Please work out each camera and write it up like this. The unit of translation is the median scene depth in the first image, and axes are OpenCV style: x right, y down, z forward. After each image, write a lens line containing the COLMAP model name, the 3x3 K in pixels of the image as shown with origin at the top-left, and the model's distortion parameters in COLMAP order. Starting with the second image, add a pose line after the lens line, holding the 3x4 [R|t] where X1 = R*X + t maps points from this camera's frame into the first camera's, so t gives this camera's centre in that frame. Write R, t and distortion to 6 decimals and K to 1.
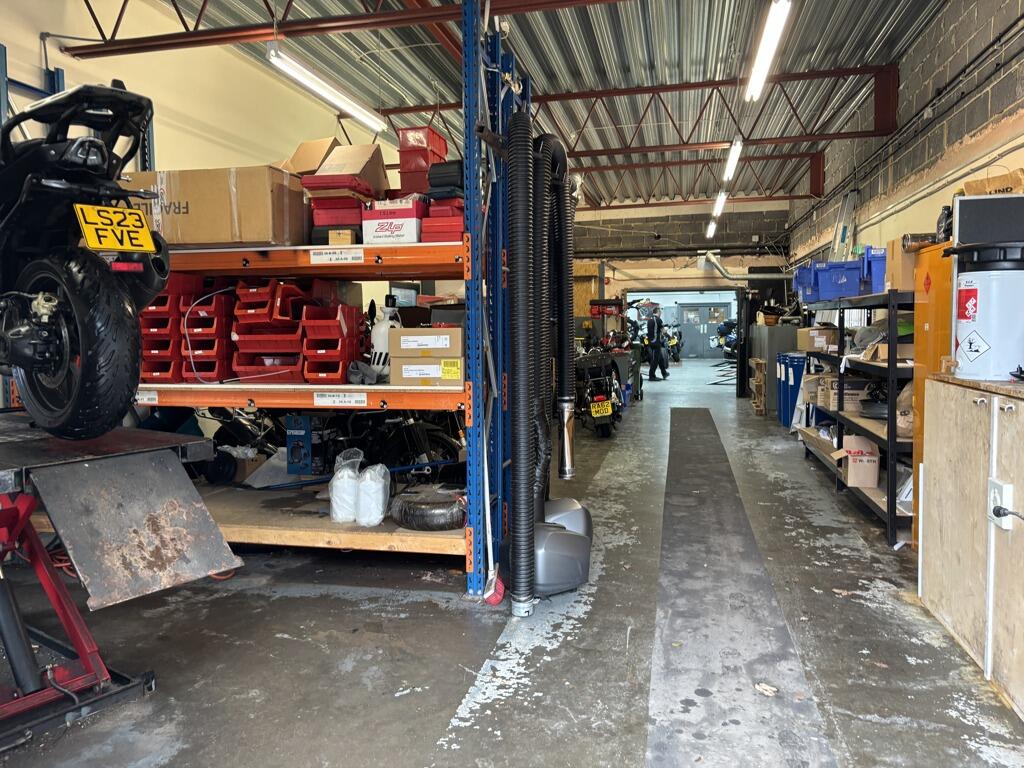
lens RADIAL K [[766.8, 0, 512.0], [0, 766.8, 384.0], [0, 0, 1]] dist [0.006769, 0.000900]
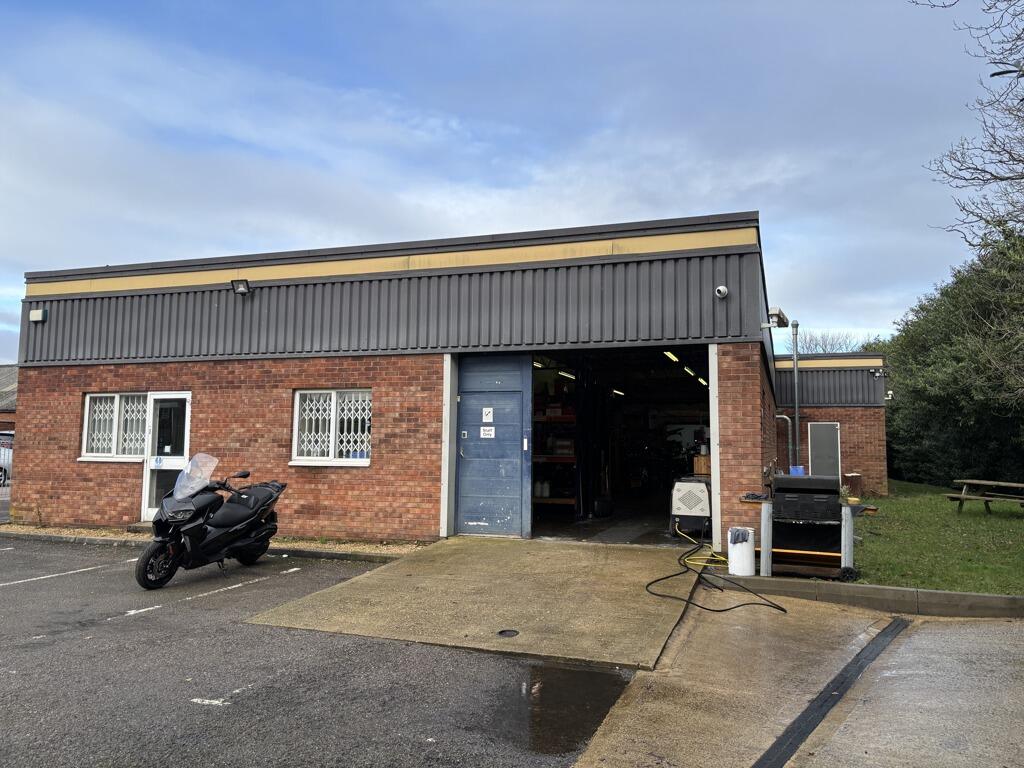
lens RADIAL K [[766.8, 0, 512.0], [0, 766.8, 384.0], [0, 0, 1]] dist [0.006769, 0.000900]
pose [[0.992994, 0.010690, -0.117683, 0.065582], [-0.029224, 0.987179, -0.156920, 0.237331], [0.114497, 0.159259, 0.980575, -2.533728]]
